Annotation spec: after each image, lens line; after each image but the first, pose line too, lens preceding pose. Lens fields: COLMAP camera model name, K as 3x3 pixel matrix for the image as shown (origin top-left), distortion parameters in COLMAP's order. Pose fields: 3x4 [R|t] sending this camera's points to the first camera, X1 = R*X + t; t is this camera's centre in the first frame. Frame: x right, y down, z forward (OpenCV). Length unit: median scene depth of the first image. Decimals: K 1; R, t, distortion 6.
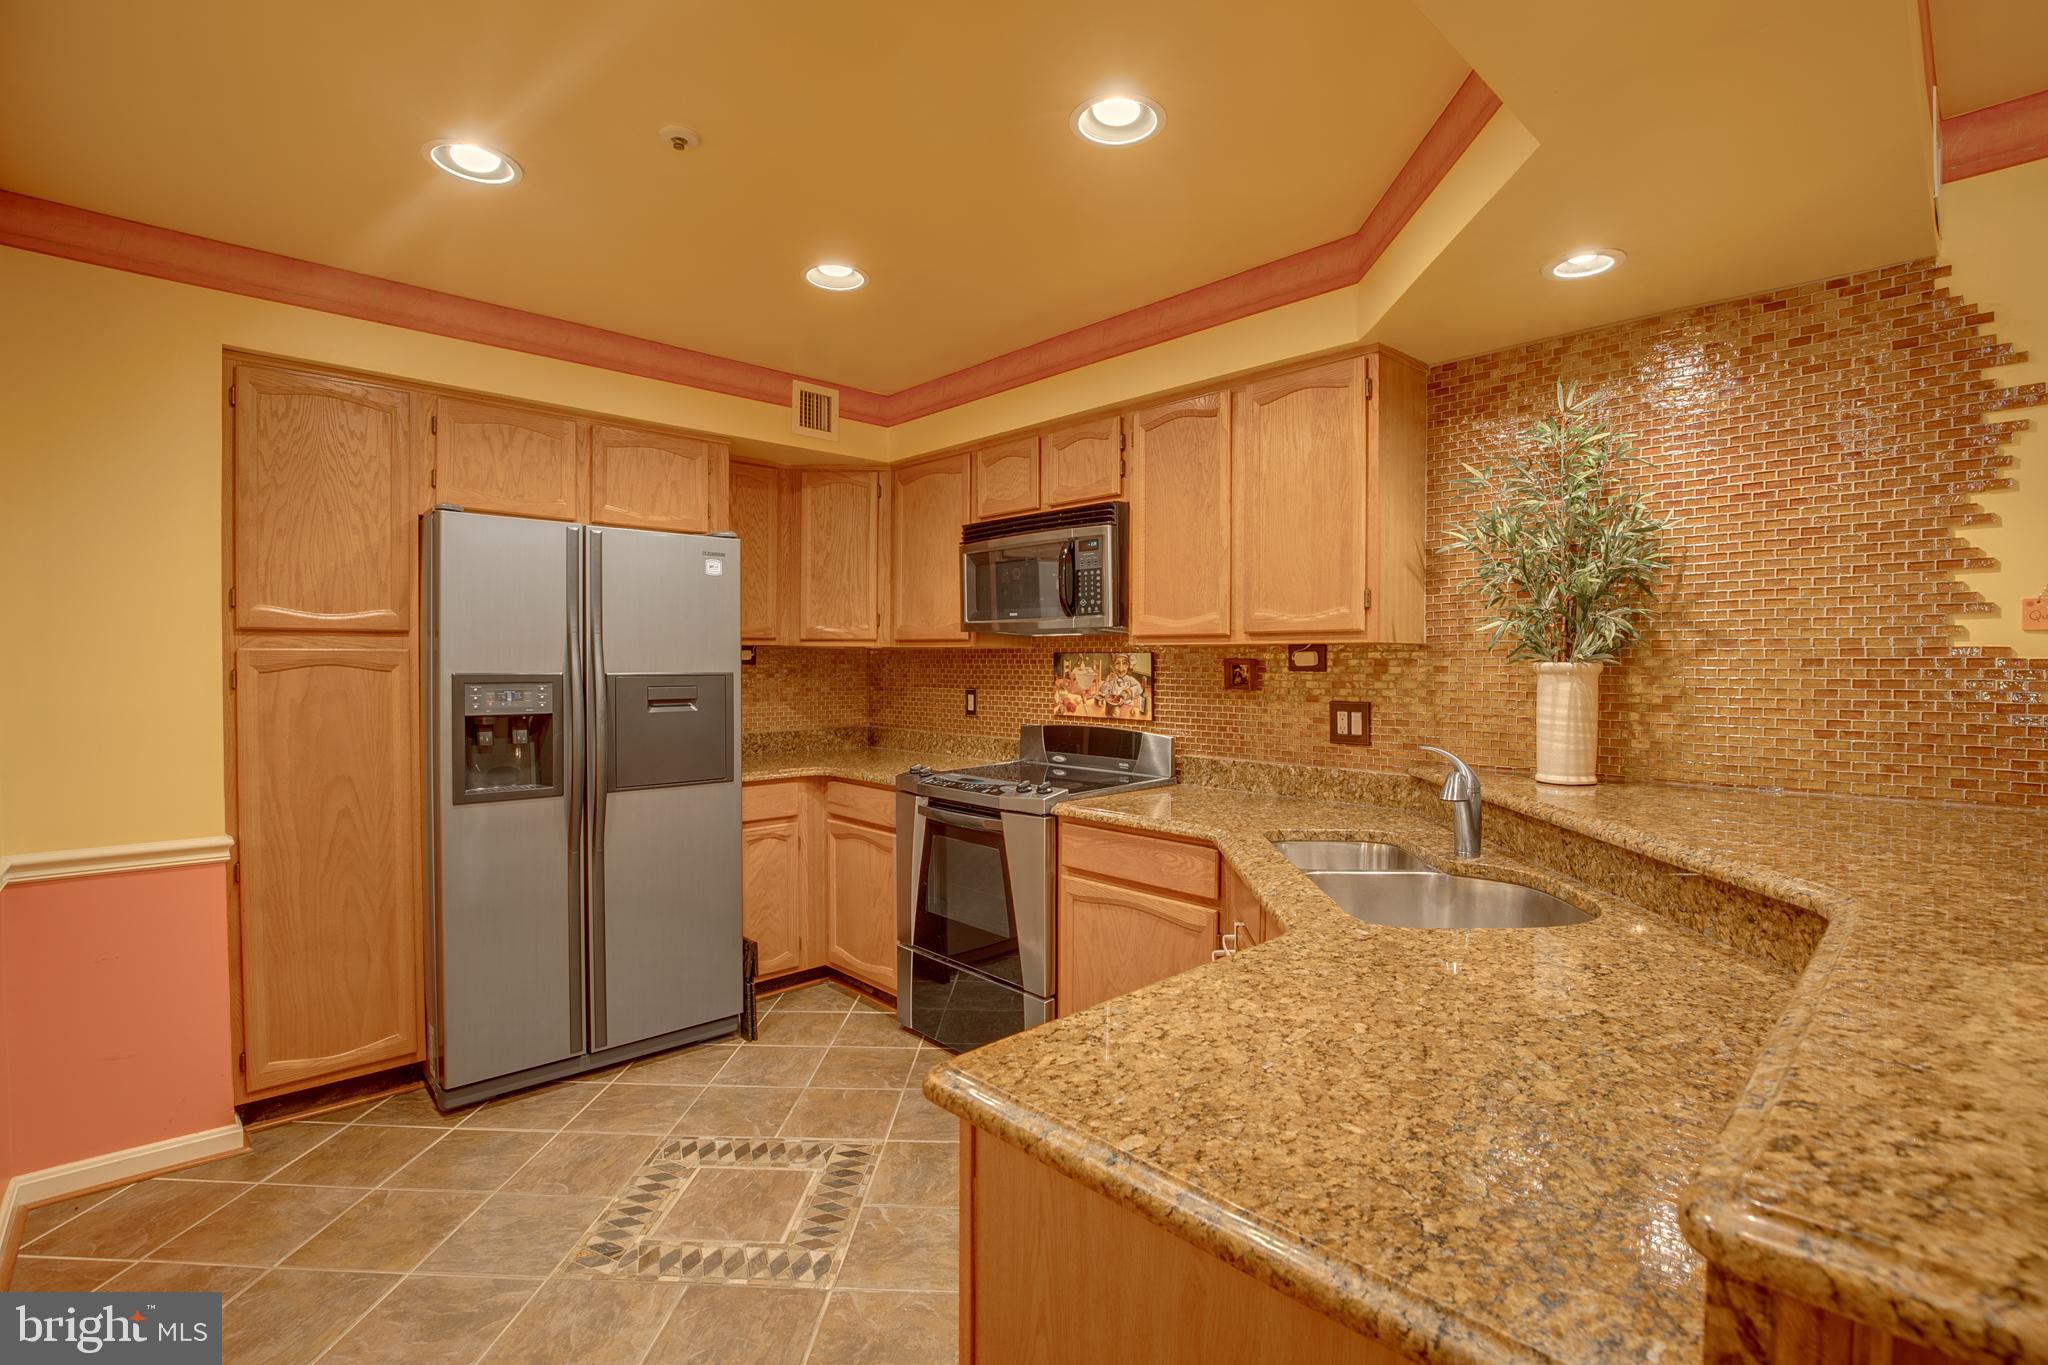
lens RADIAL K [[932.3, 0, 1040.7], [0, 932.3, 674.9], [0, 0, 1]] dist [-0.035762, 0.006825]
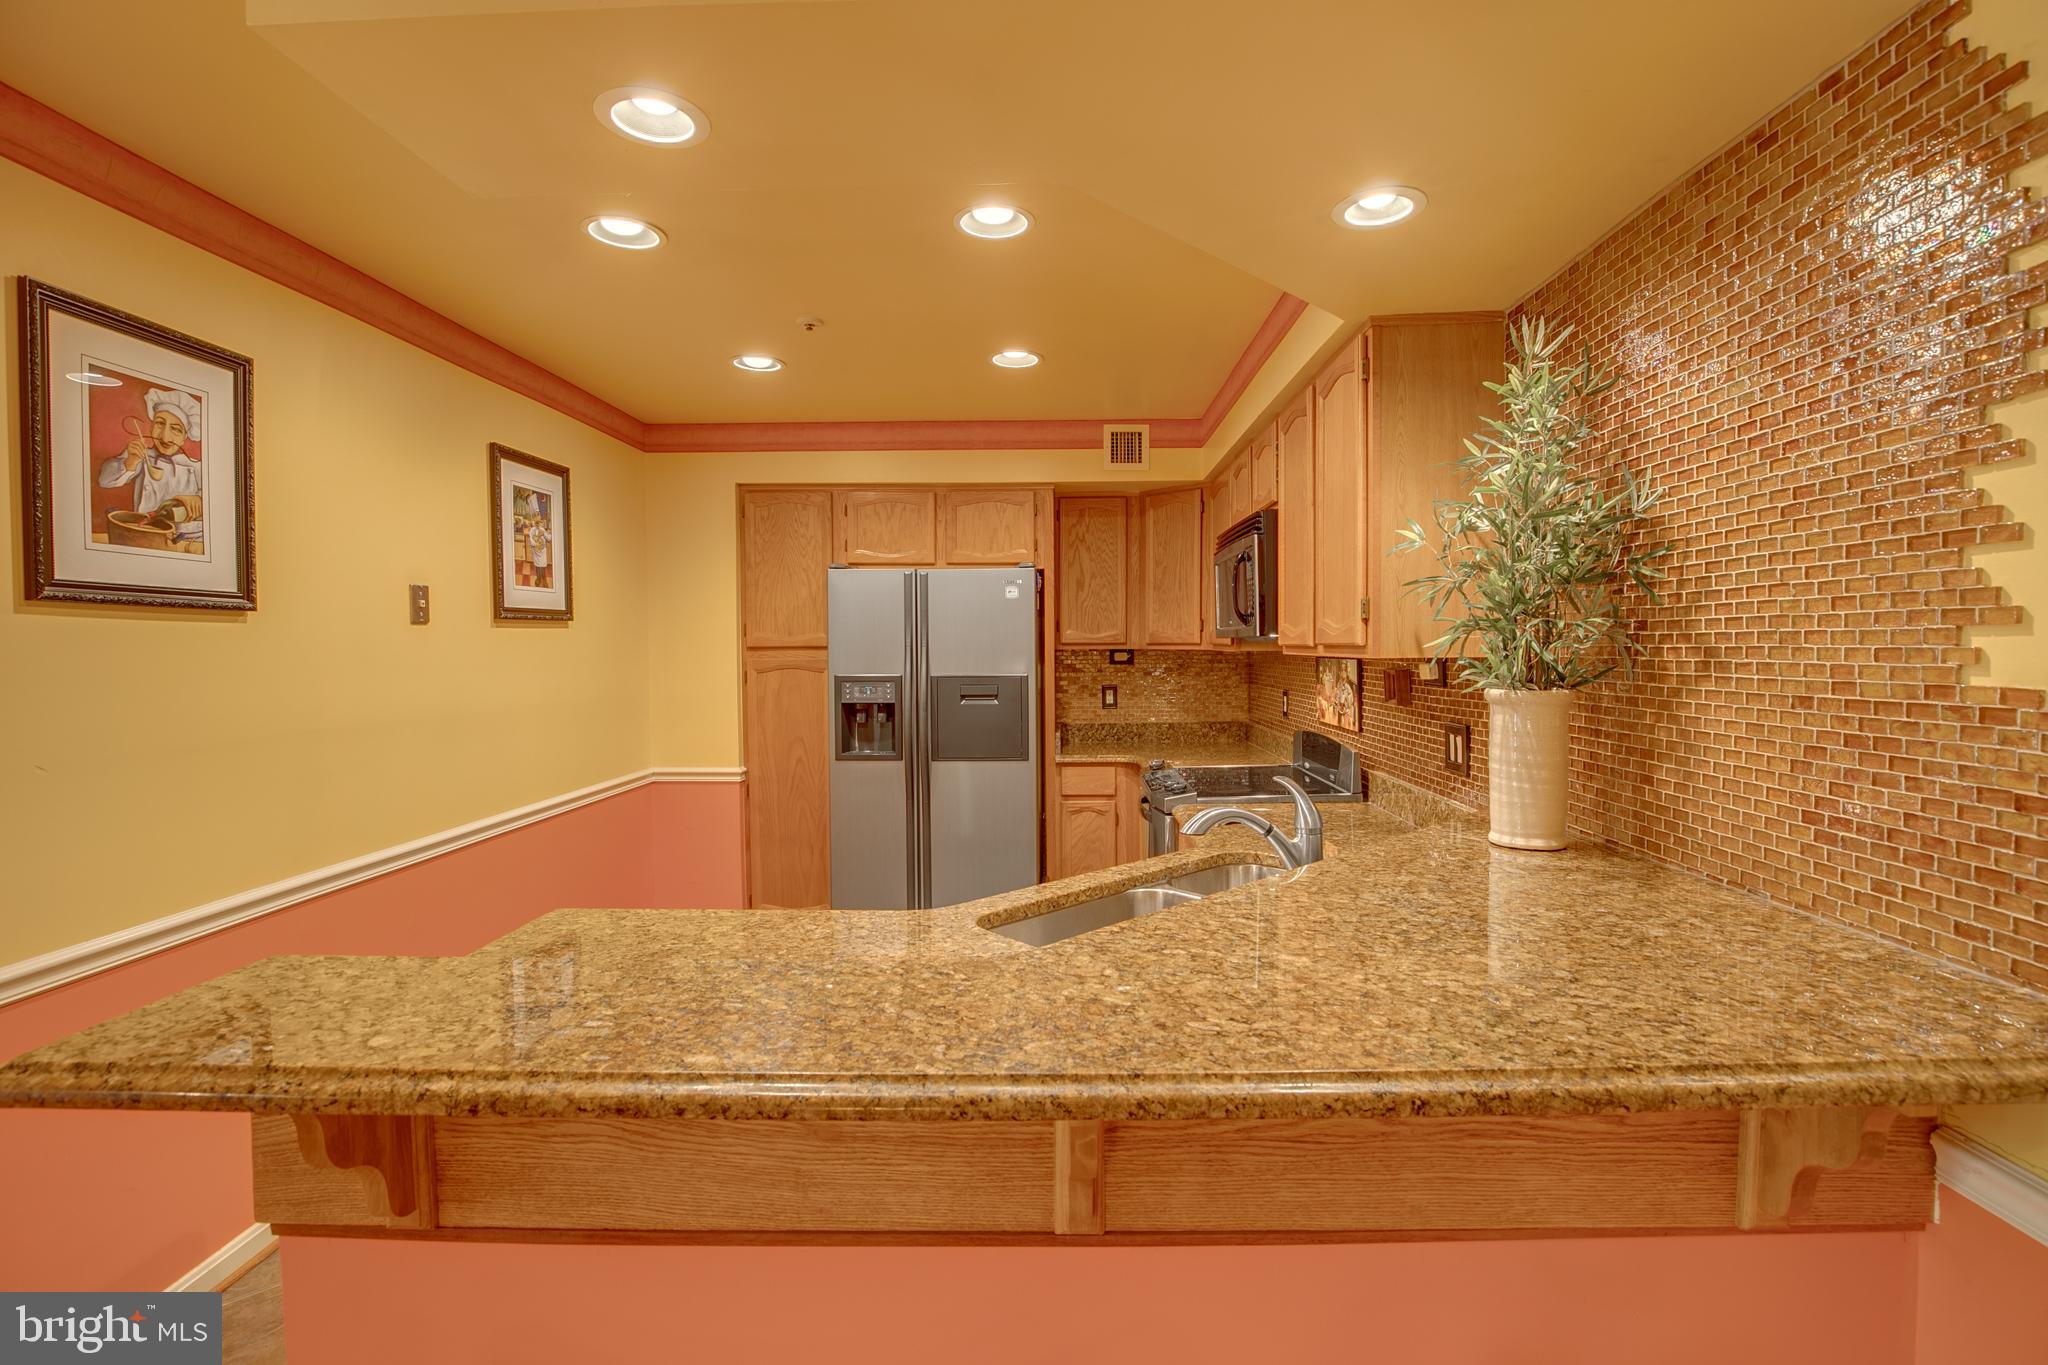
lens RADIAL K [[932.3, 0, 1040.7], [0, 932.3, 674.9], [0, 0, 1]] dist [-0.035762, 0.006825]
pose [[0.707768, 0.016076, -0.706262, 0.681380], [-0.003224, 0.999804, 0.019528, -0.031847], [0.706438, -0.011544, 0.707681, 0.139207]]
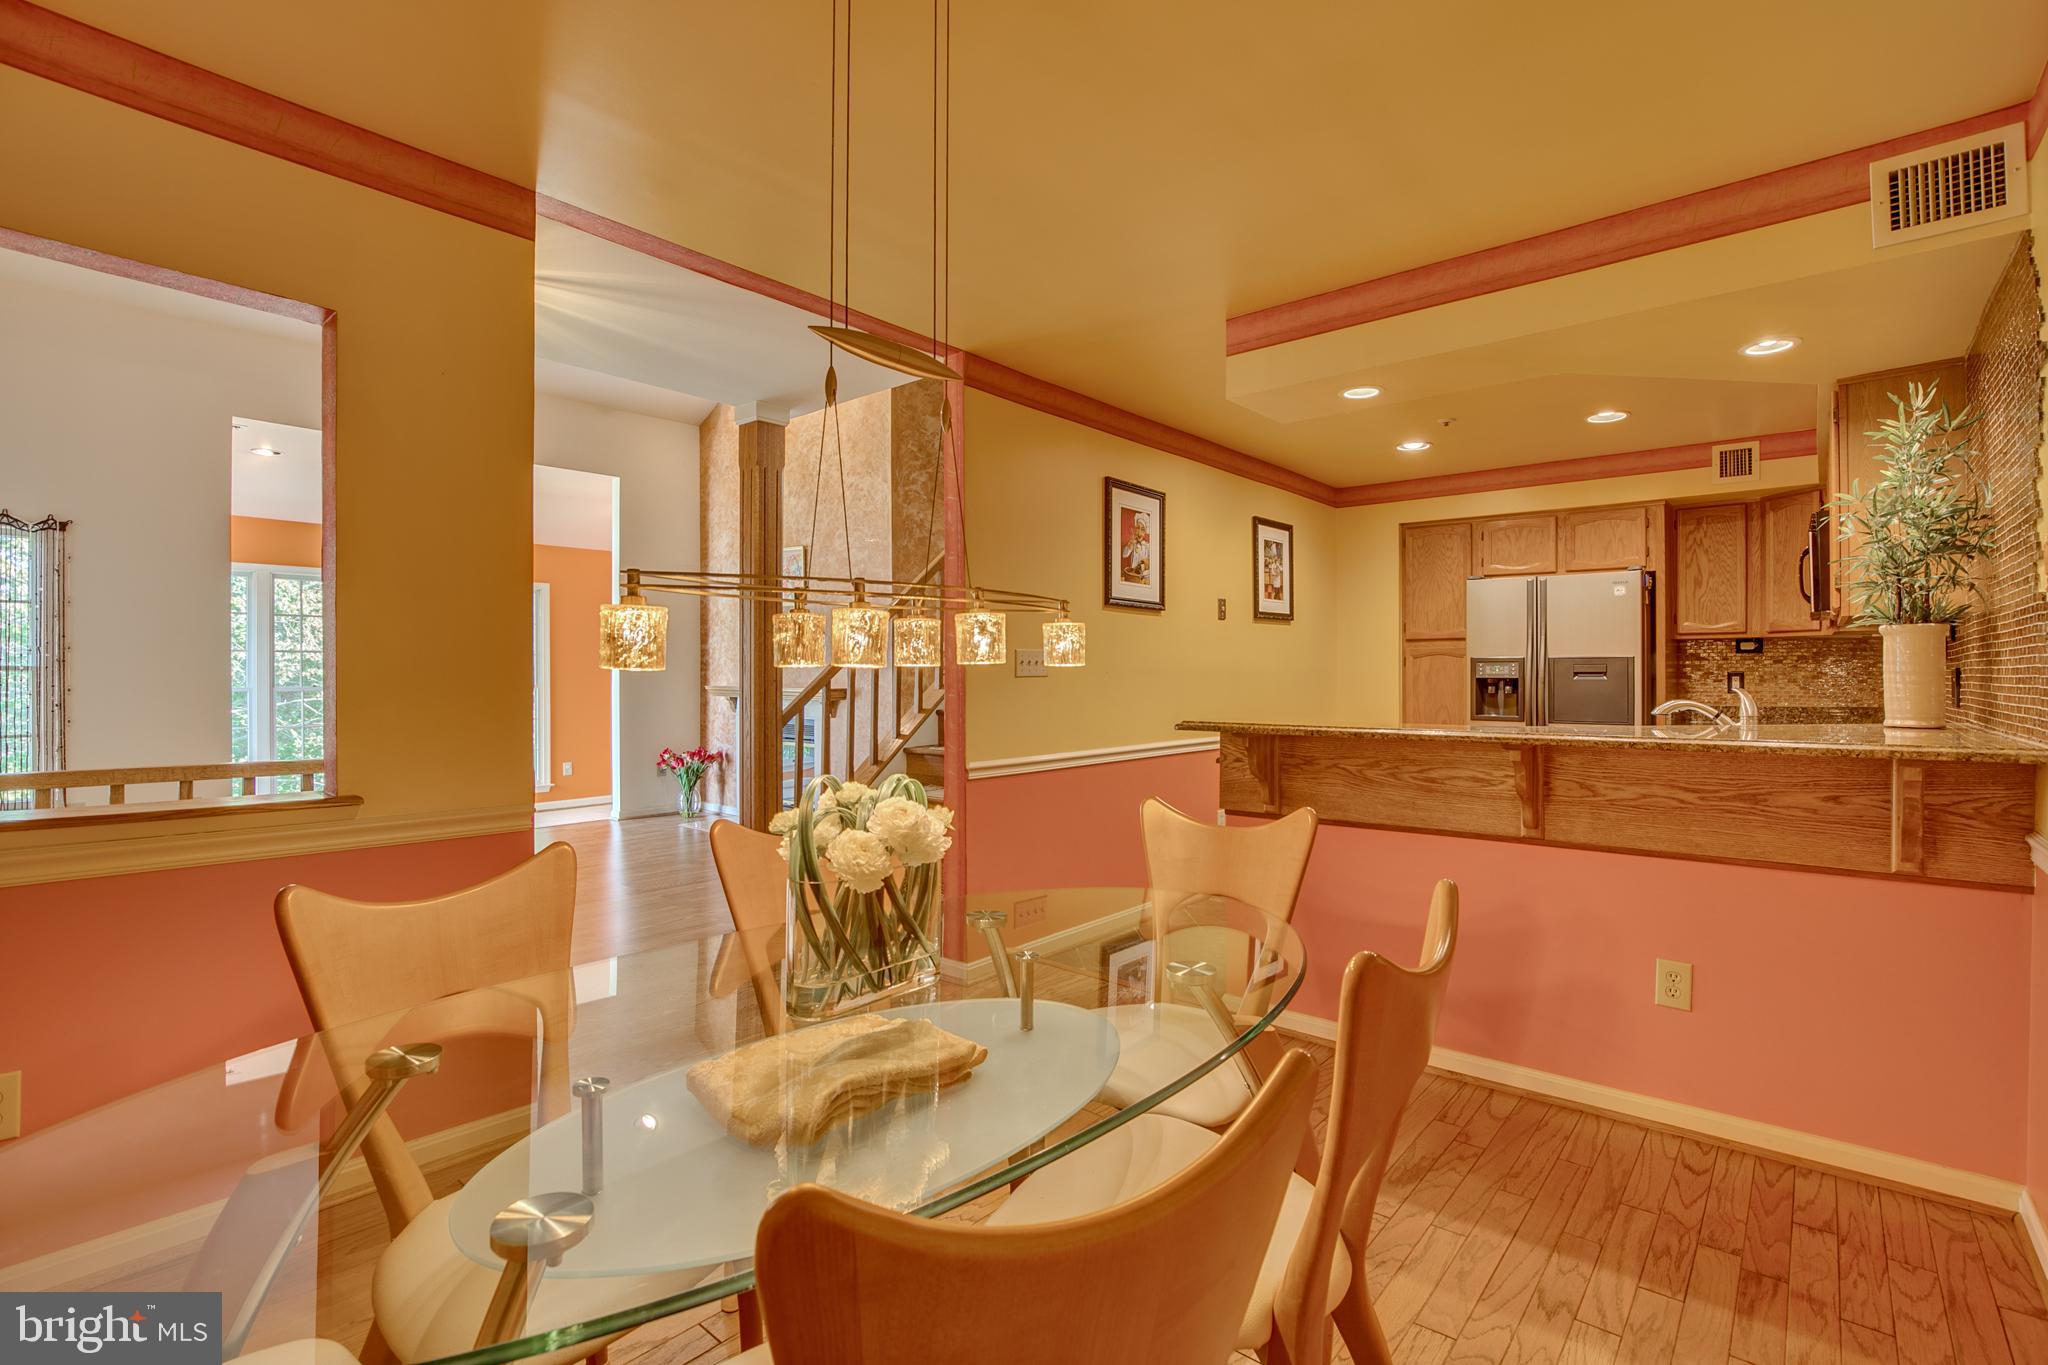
lens RADIAL K [[932.3, 0, 1040.7], [0, 932.3, 674.9], [0, 0, 1]] dist [-0.035762, 0.006825]
pose [[0.098216, -0.001535, -0.995164, 1.325635], [-0.013593, 0.999903, -0.002884, 0.056477], [0.995072, 0.013811, 0.098185, -0.178039]]
